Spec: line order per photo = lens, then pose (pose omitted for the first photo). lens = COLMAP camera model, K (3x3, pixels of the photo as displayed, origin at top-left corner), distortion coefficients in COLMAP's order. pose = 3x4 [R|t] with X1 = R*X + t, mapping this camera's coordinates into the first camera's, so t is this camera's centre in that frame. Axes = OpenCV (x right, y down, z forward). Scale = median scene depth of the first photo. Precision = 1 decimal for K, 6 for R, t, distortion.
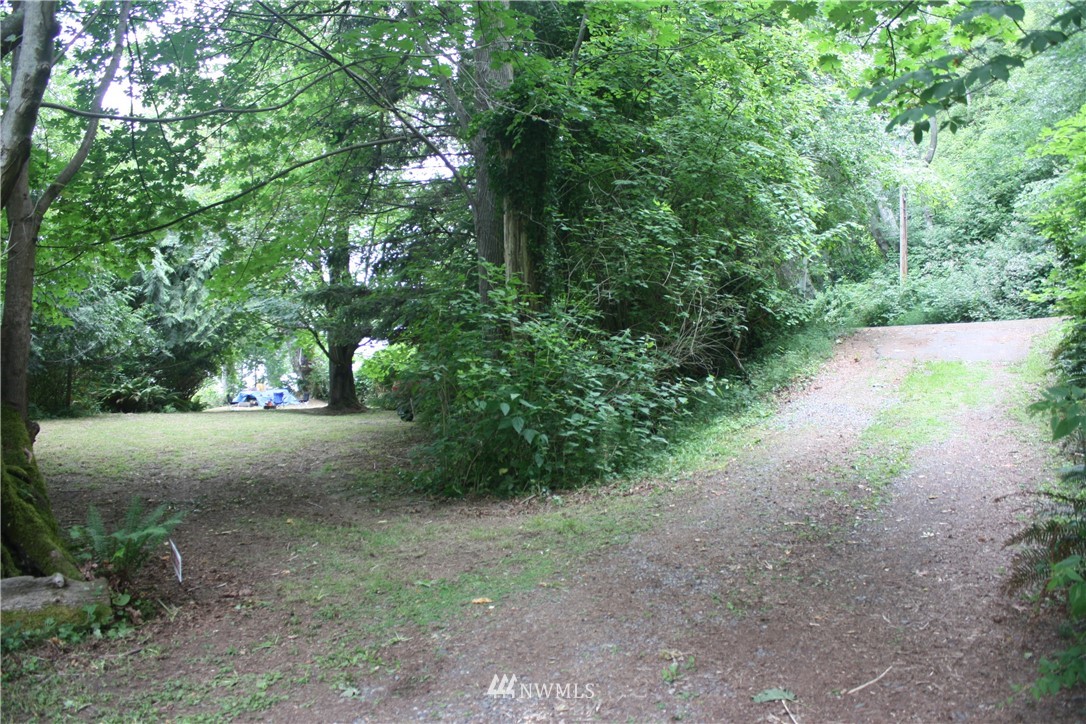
lens RADIAL K [[1118.5, 0, 543.0], [0, 1118.5, 362.0], [0, 0, 1]] dist [-0.046691, 0.016473]
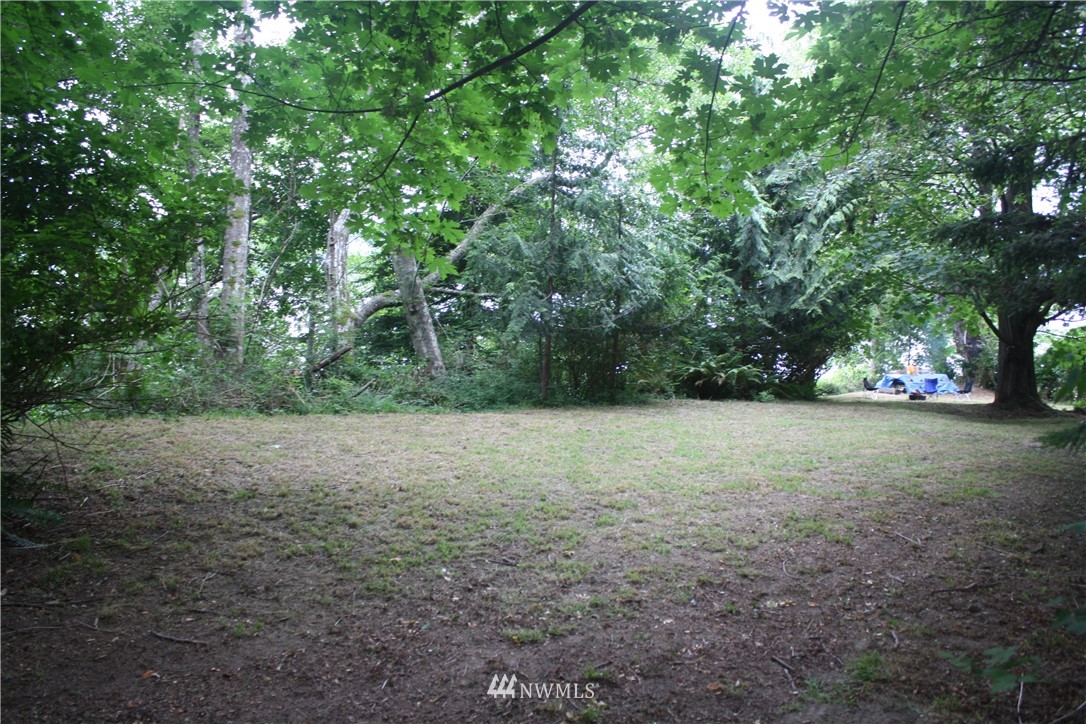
lens RADIAL K [[1118.5, 0, 543.0], [0, 1118.5, 362.0], [0, 0, 1]] dist [-0.046691, 0.016473]
pose [[0.824618, 0.048544, -0.563603, -0.032057], [-0.034962, 0.998780, 0.034873, -0.002540], [0.564609, -0.009052, 0.825309, 0.280752]]
